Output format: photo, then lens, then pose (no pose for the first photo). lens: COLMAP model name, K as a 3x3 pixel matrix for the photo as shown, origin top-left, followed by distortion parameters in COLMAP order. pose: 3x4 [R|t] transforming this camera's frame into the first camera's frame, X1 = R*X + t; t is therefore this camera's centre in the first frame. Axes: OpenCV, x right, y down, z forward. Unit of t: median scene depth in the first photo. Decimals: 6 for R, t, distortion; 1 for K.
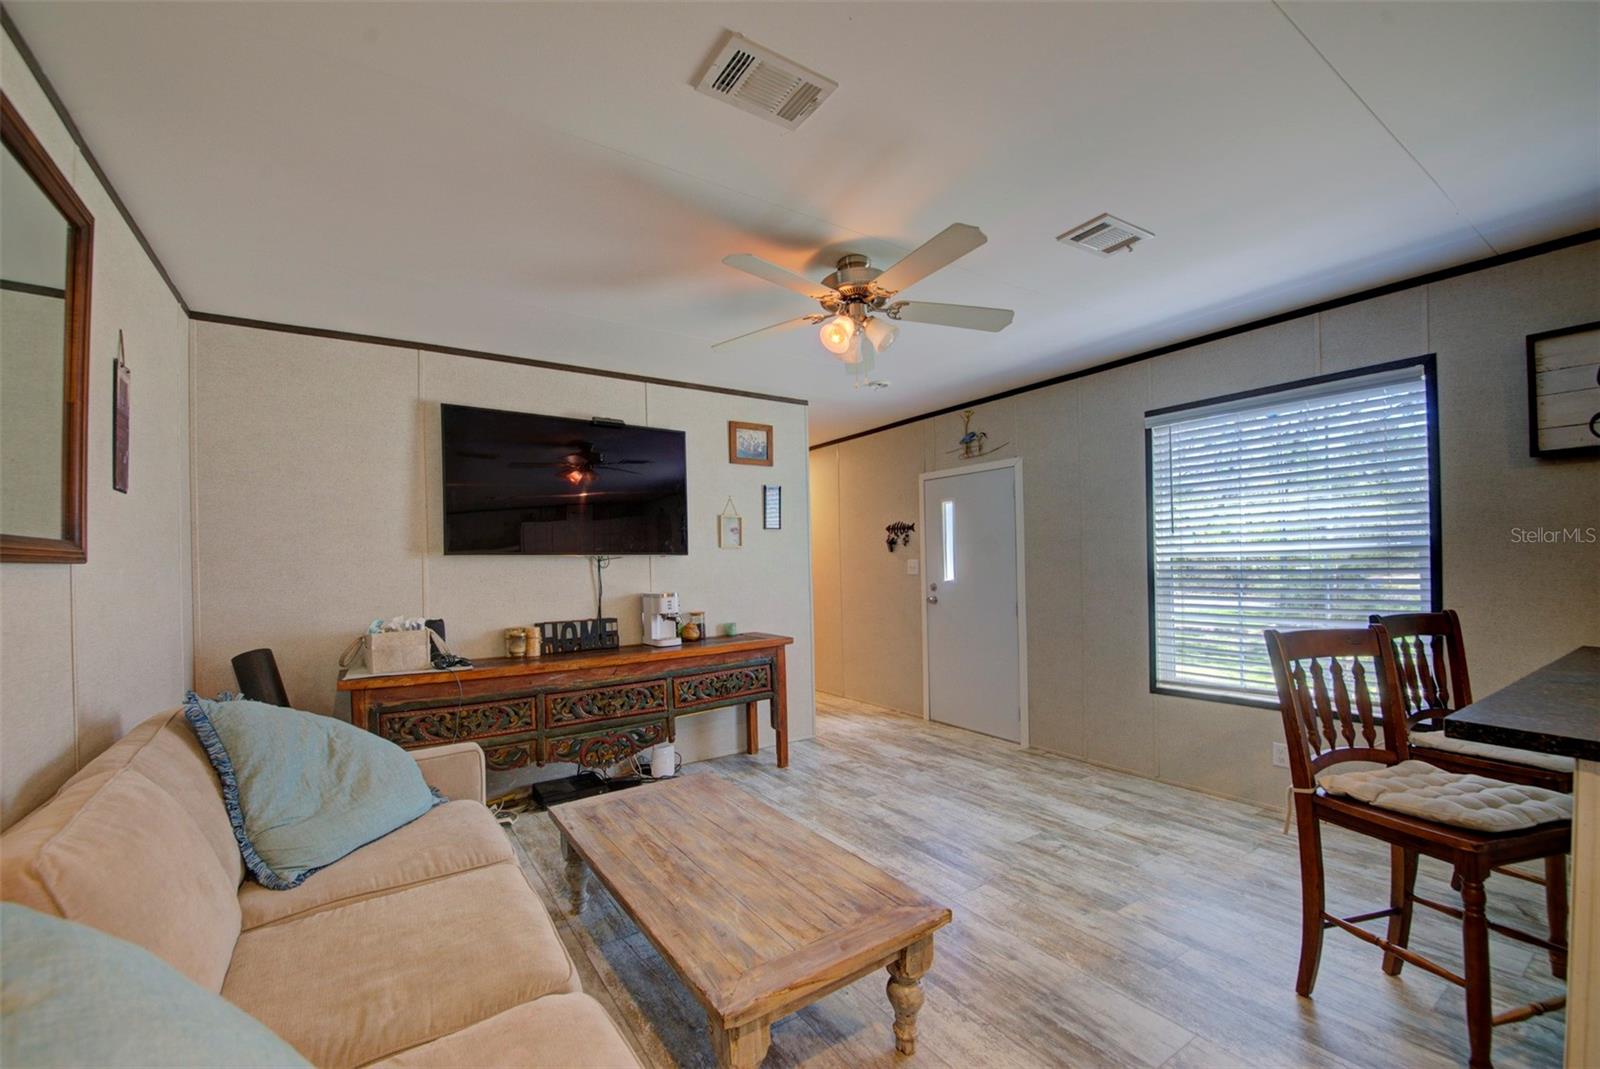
lens RADIAL K [[645.4, 0, 776.4], [0, 645.4, 563.2], [0, 0, 1]] dist [0.017595, -0.020715]
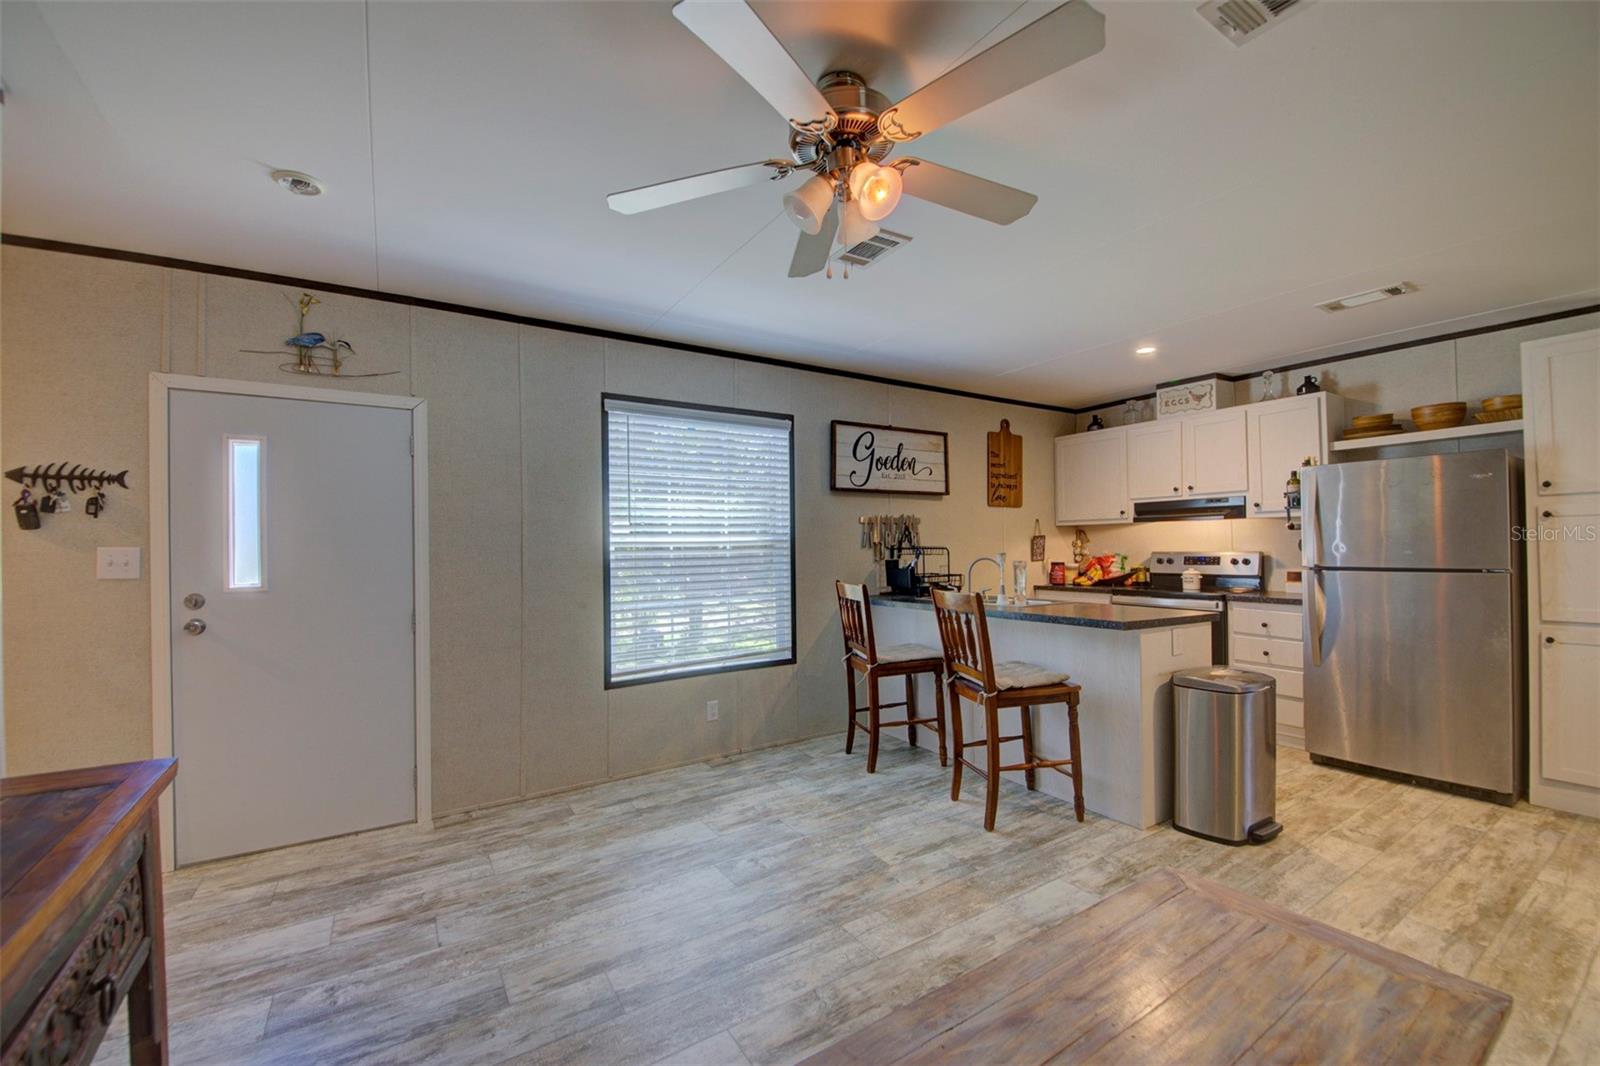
lens RADIAL K [[641.5, 0, 795.7], [0, 641.5, 539.0], [0, 0, 1]] dist [0.017869, -0.019202]
pose [[-0.000466, 0.026794, 0.999641, -0.367004], [0.010413, 0.999587, -0.026788, 0.008350], [-0.999946, 0.010397, -0.000744, 0.728730]]
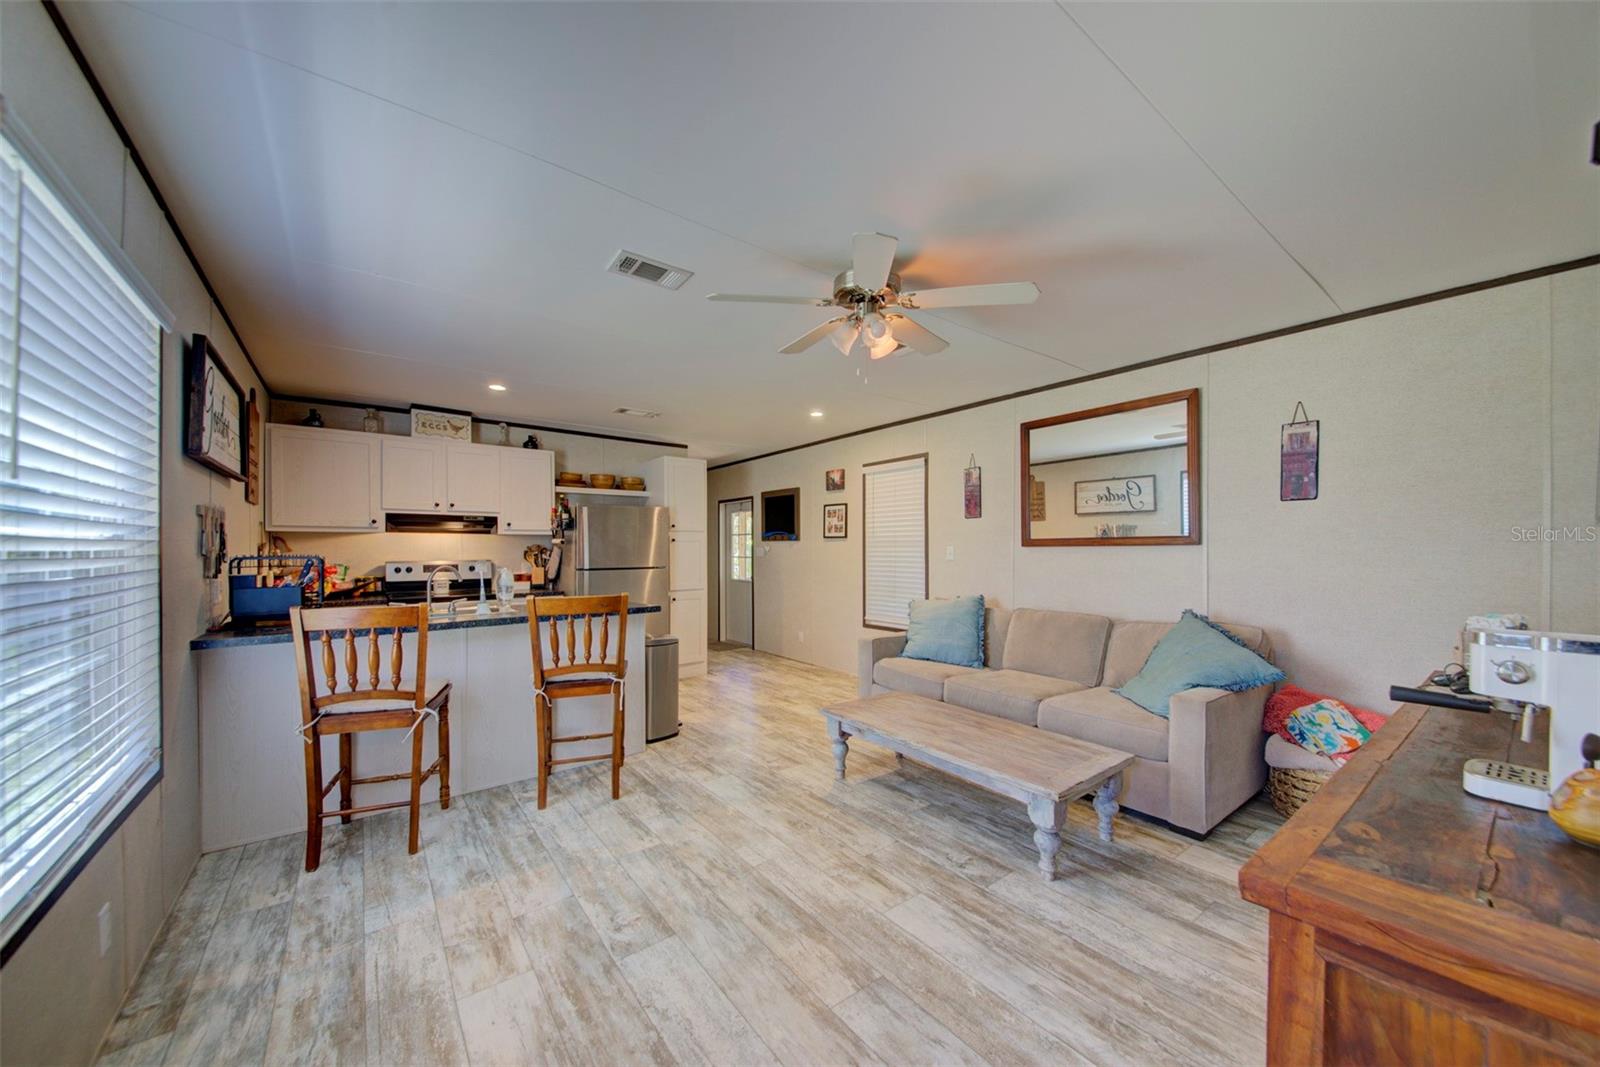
lens RADIAL K [[559.1, 0, 818.1], [0, 559.1, 549.6], [0, 0, 1]] dist [0.017313, -0.010503]
pose [[-0.993655, 0.017584, -0.111091, 0.215319], [0.017775, 0.999842, -0.000729, -0.001273], [0.111061, -0.002699, -0.993810, 1.306747]]
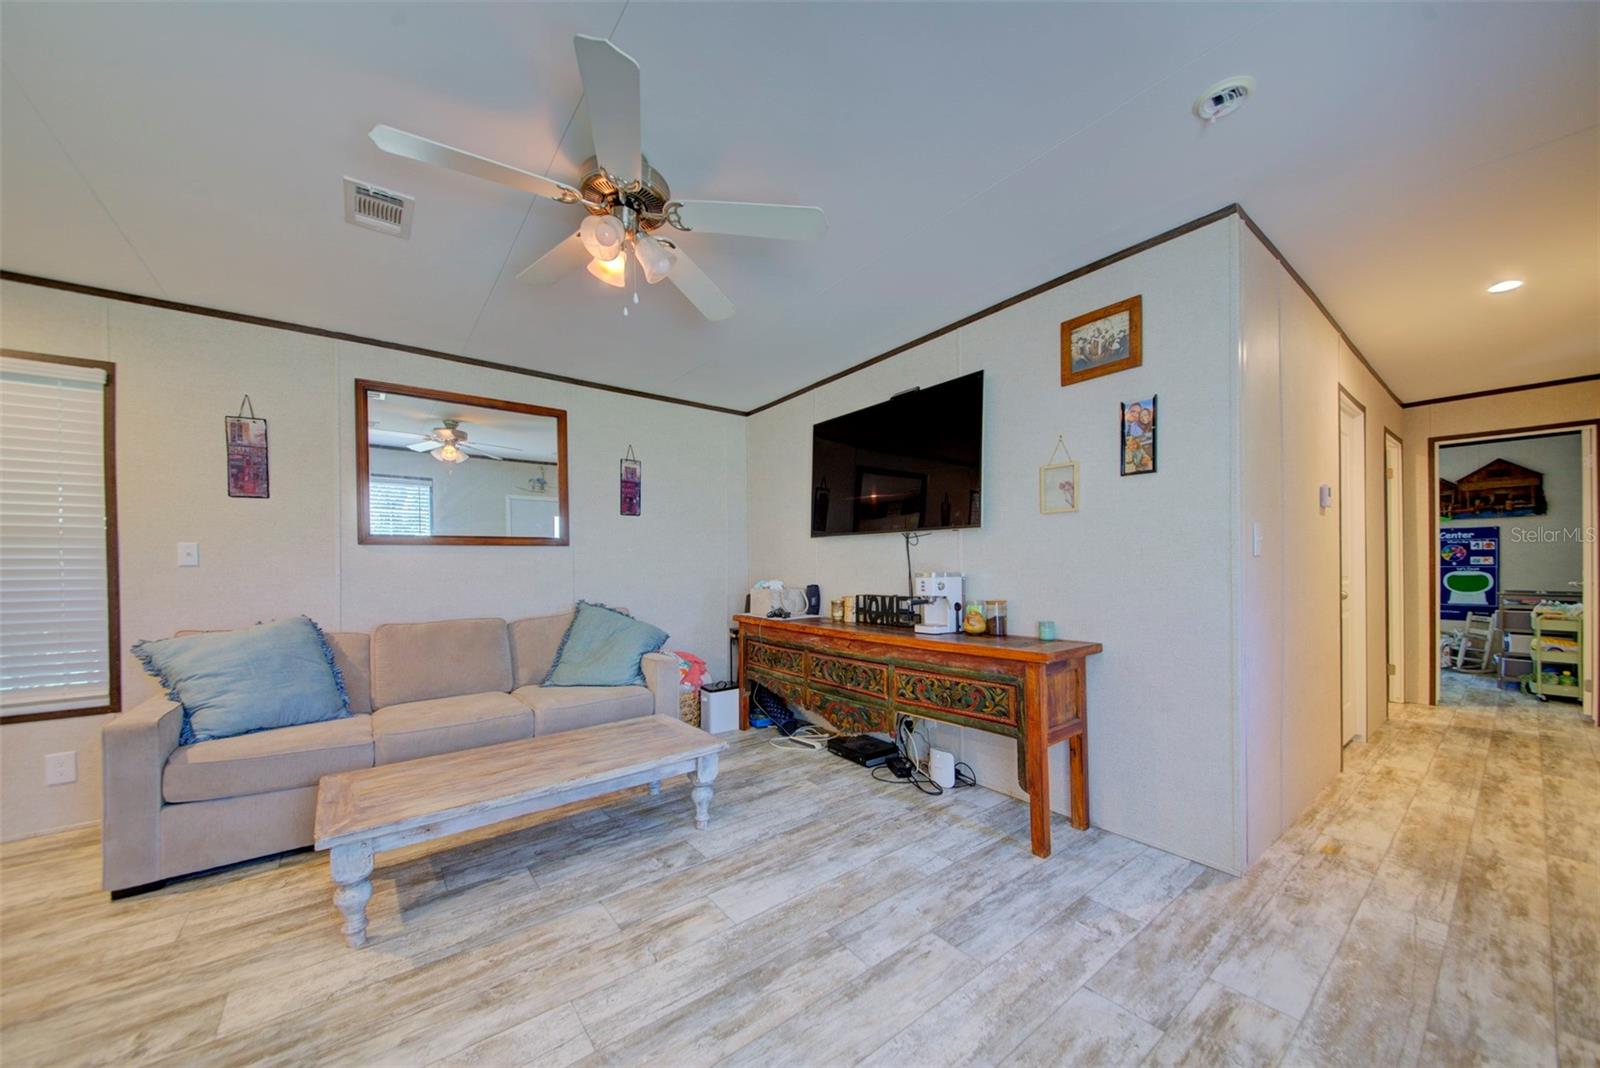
lens RADIAL K [[554.3, 0, 787.4], [0, 554.3, 567.7], [0, 0, 1]] dist [0.041765, -0.021951]
pose [[0.083048, 0.024889, -0.996235, 0.590067], [0.010527, 0.999610, 0.025851, 0.019504], [0.996490, -0.012634, 0.082753, 0.789175]]
